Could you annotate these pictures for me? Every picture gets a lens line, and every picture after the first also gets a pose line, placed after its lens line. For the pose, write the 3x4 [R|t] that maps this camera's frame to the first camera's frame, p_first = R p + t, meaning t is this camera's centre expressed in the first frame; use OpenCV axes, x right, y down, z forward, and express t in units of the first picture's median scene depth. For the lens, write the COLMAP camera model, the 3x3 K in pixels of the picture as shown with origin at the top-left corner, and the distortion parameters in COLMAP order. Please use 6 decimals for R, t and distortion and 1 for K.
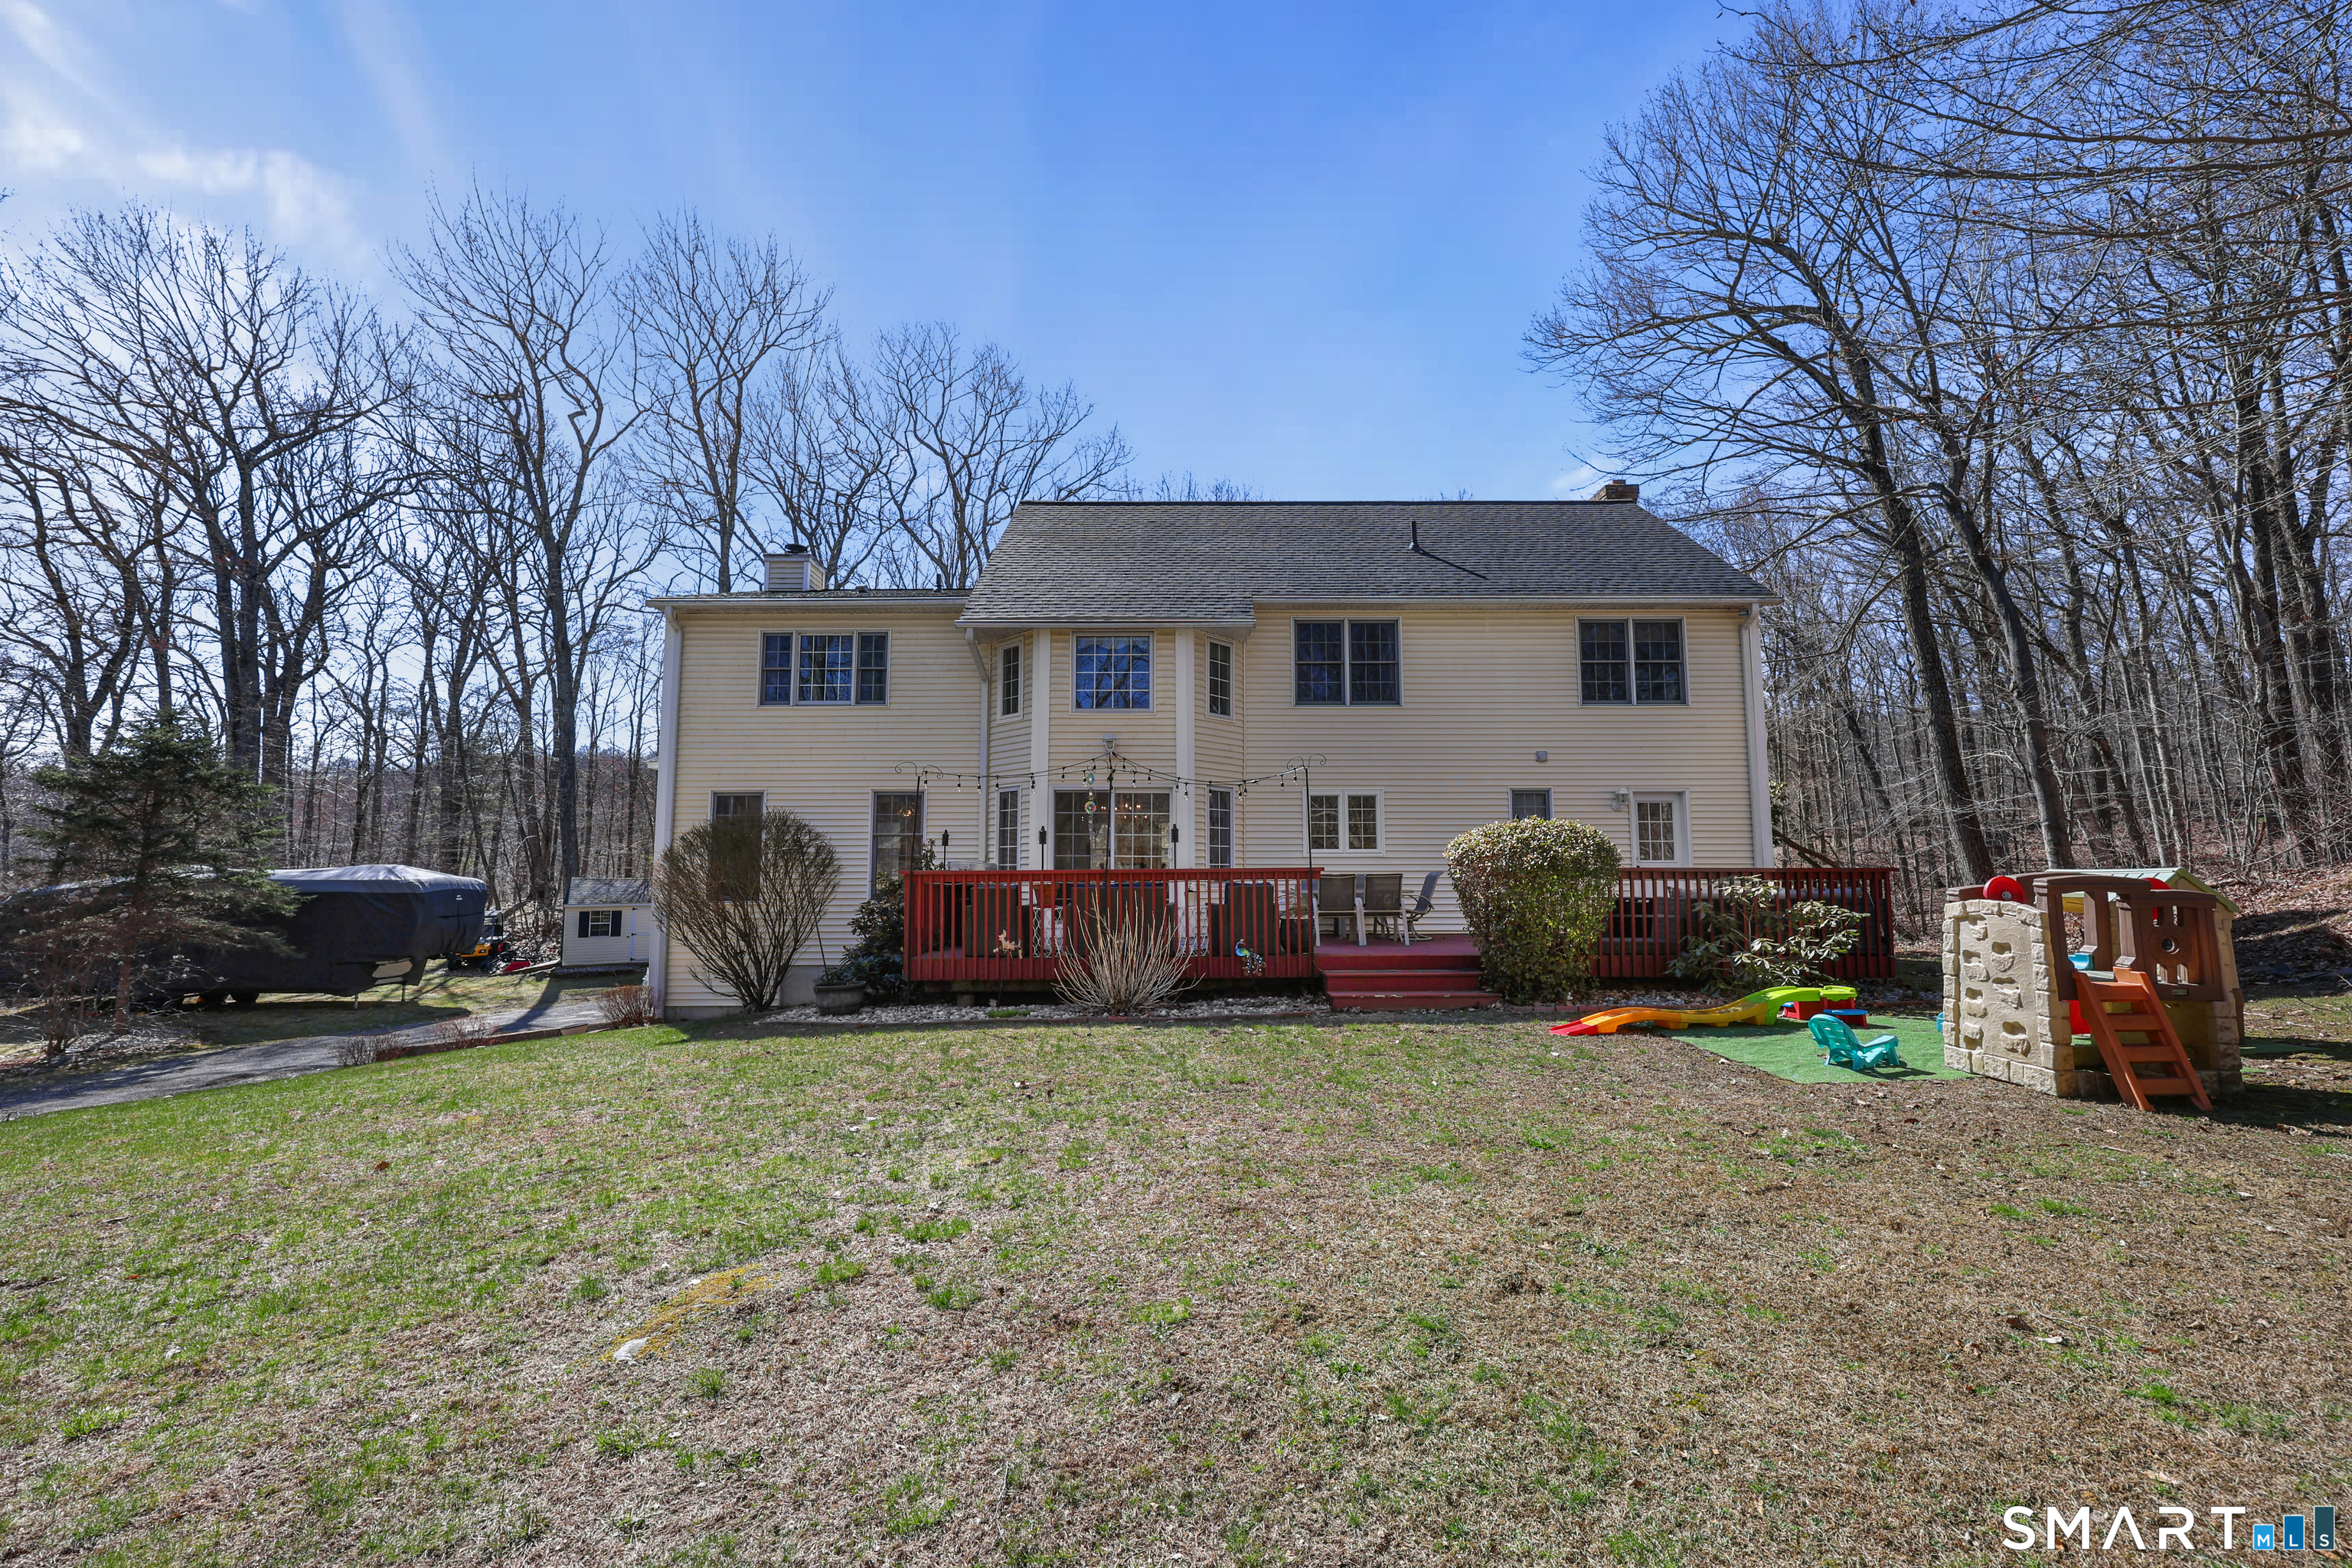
lens RADIAL K [[977.7, 0, 1176.0], [0, 977.7, 784.0], [0, 0, 1]] dist [-0.000542, 0.000156]
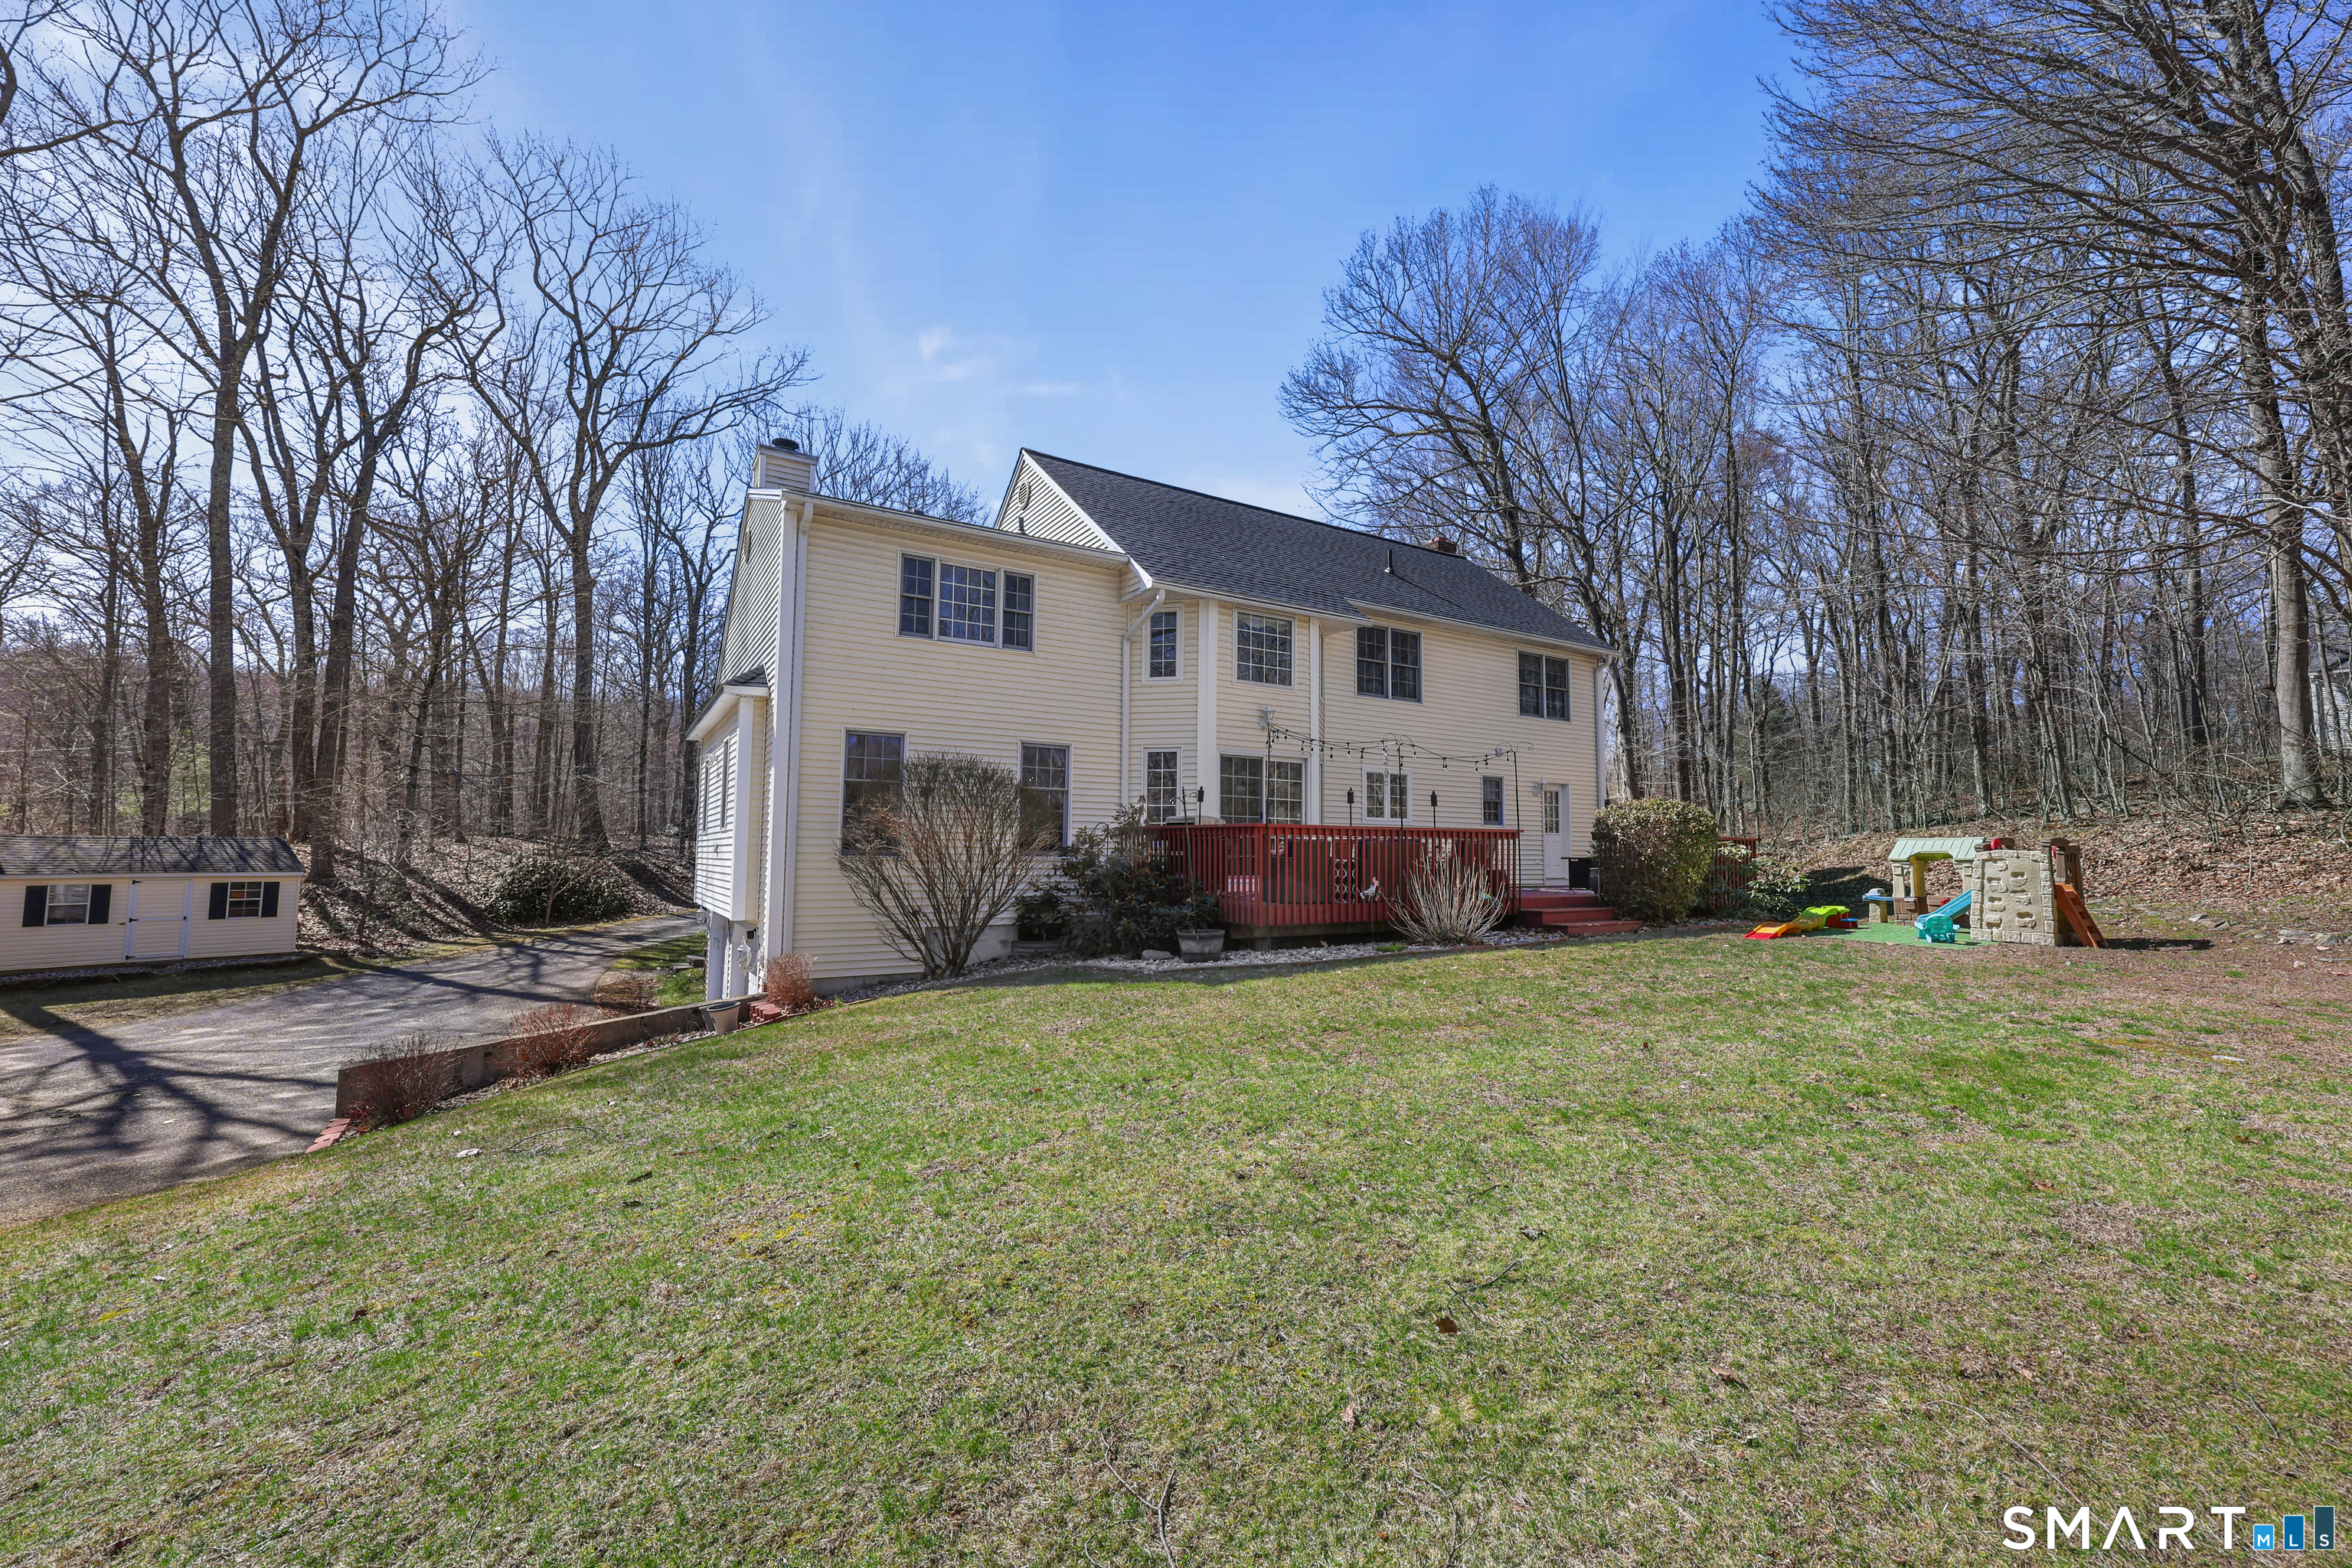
lens RADIAL K [[985.4, 0, 1186.3], [0, 985.4, 788.1], [0, 0, 1]] dist [-0.001400, 0.000464]
pose [[0.844162, 0.046939, 0.534029, -0.676690], [-0.059410, 0.998215, 0.006172, 0.036402], [-0.532786, -0.036936, 0.845444, 0.105186]]
